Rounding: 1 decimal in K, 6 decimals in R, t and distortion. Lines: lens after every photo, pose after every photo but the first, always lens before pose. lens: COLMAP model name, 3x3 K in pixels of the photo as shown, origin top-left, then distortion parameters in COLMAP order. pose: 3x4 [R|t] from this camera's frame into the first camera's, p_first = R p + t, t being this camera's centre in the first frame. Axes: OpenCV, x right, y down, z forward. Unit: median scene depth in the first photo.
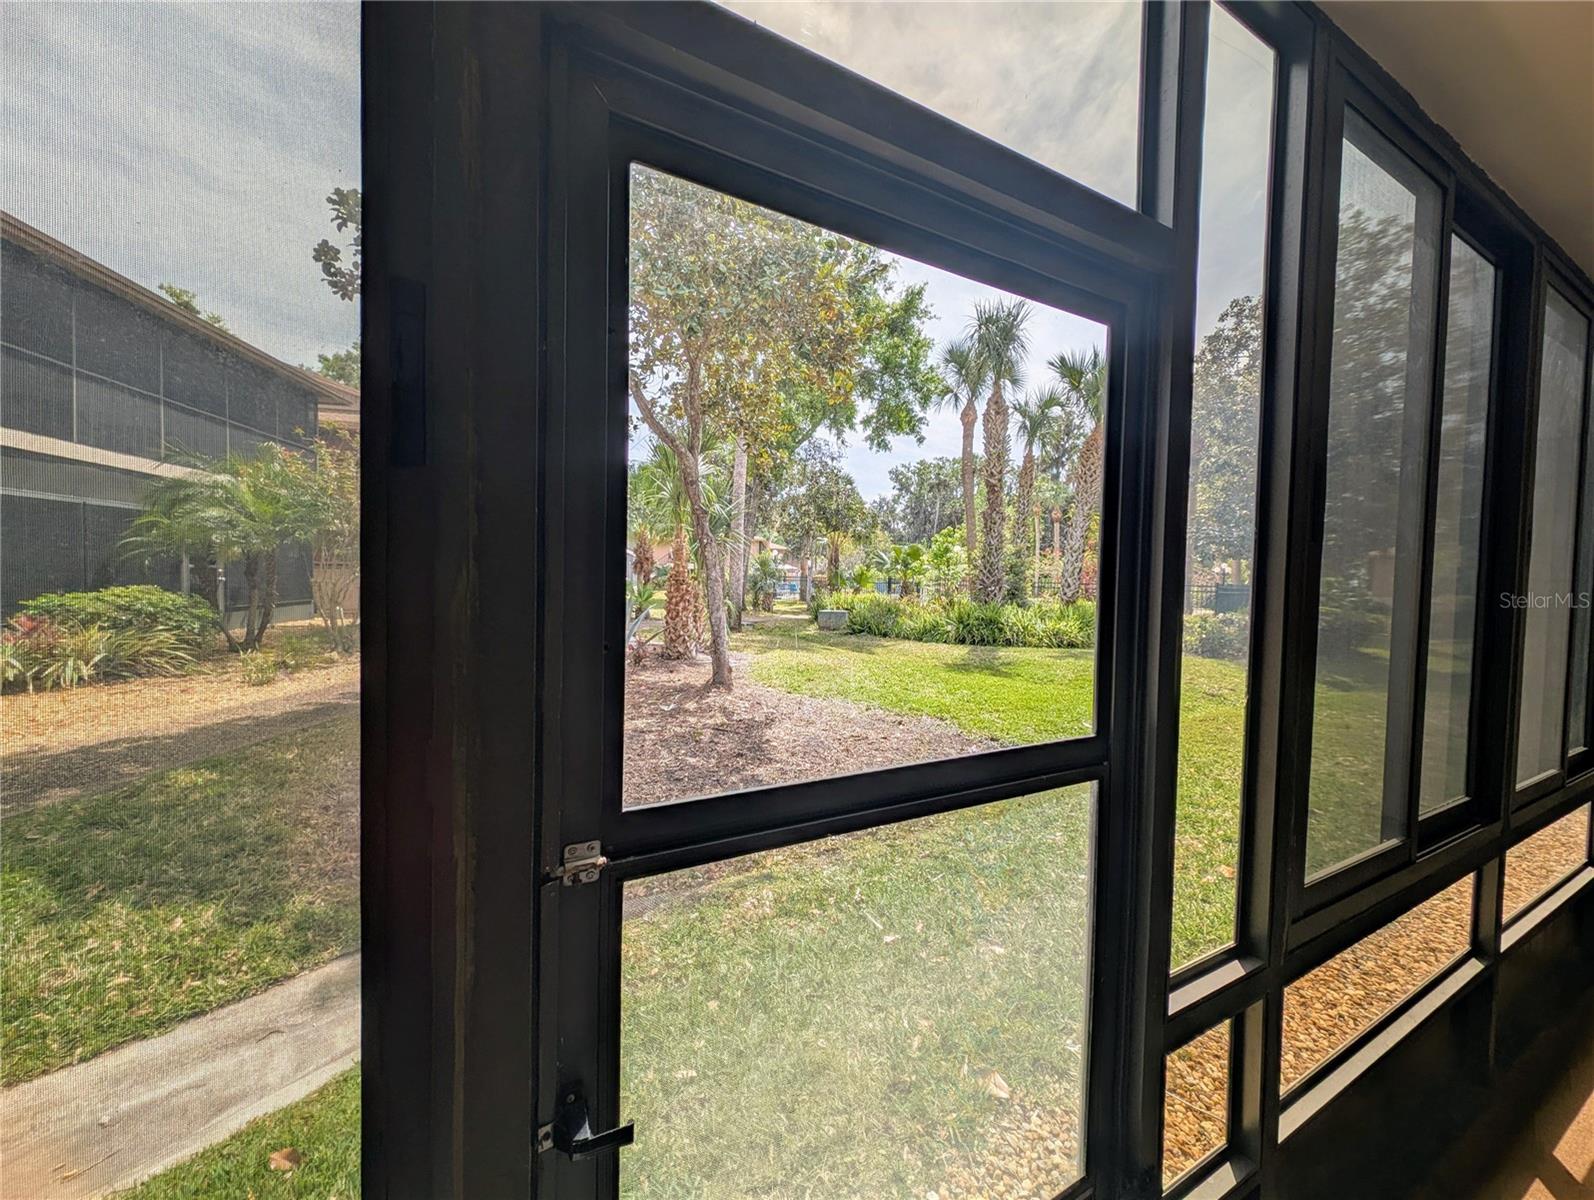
lens RADIAL K [[599.9, 0, 793.1], [0, 599.9, 600.3], [0, 0, 1]] dist [-0.000146, -0.001766]
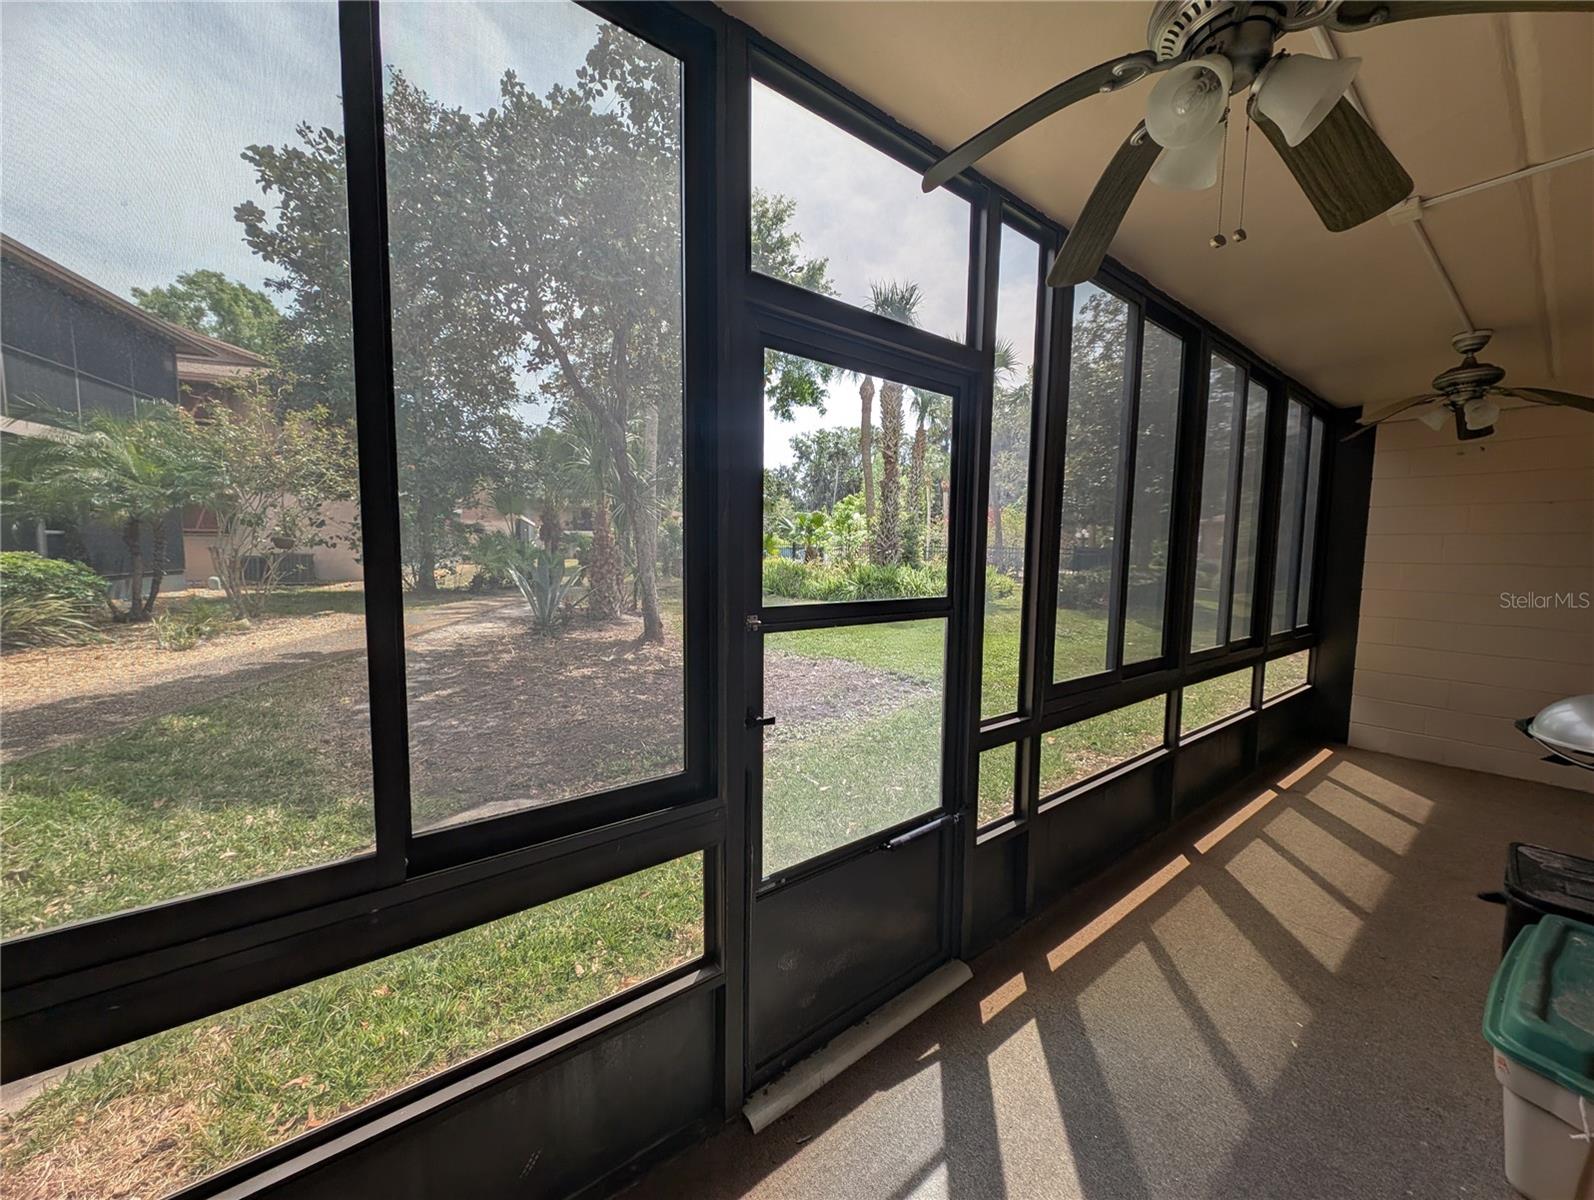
lens RADIAL K [[599.9, 0, 794.2], [0, 599.9, 599.5], [0, 0, 1]] dist [-0.000146, -0.001766]
pose [[0.986161, -0.021151, 0.164436, -0.023749], [0.012612, 0.998525, 0.052802, 0.008040], [-0.165310, -0.049997, 0.984974, -0.063477]]
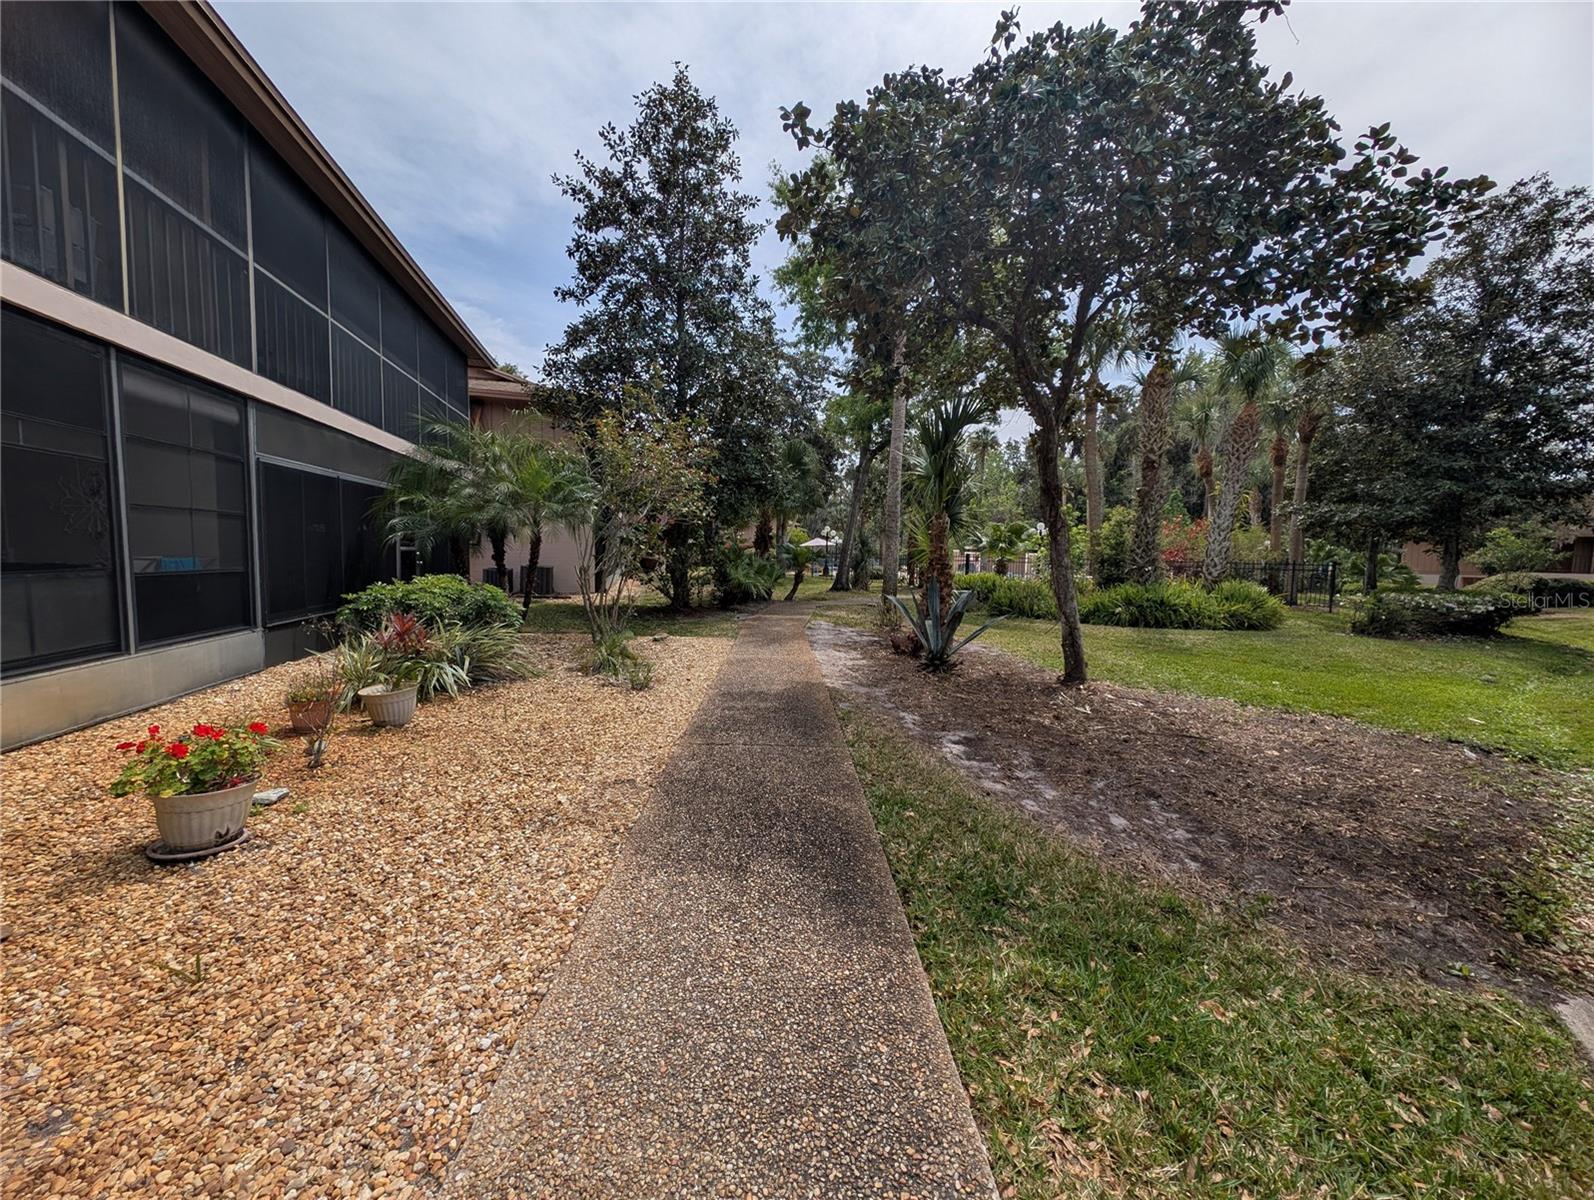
lens RADIAL K [[599.9, 0, 788.1], [0, 599.9, 600.6], [0, 0, 1]] dist [-0.000146, -0.001766]
pose [[0.999041, -0.004032, 0.043591, -0.324870], [0.002192, 0.999108, 0.042169, -0.011439], [-0.043722, -0.042033, 0.998159, 0.053934]]
